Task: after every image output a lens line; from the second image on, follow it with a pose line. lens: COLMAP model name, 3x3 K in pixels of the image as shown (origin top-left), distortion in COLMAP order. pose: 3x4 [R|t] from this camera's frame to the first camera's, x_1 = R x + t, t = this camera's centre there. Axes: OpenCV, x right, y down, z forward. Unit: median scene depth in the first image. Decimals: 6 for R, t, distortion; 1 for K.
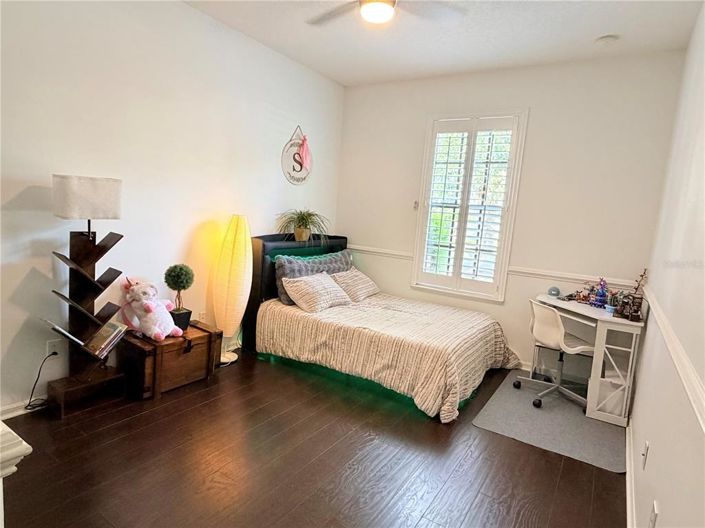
lens RADIAL K [[422.0, 0, 352.5], [0, 422.0, 264.0], [0, 0, 1]] dist [-0.001978, -0.001151]
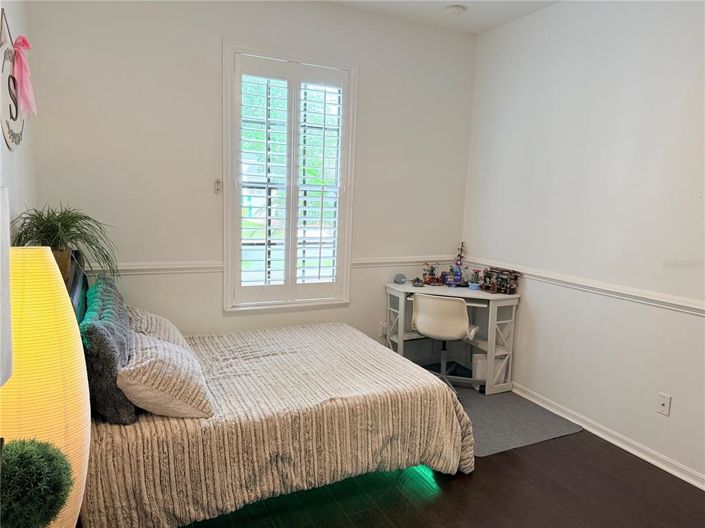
lens RADIAL K [[505.1, 0, 352.5], [0, 505.1, 264.0], [0, 0, 1]] dist [0.044163, -0.001334]
pose [[0.516586, -0.175623, 0.838031, -0.501936], [0.110313, 0.984233, 0.138263, -0.133322], [-0.849100, 0.021021, 0.527814, 0.530047]]
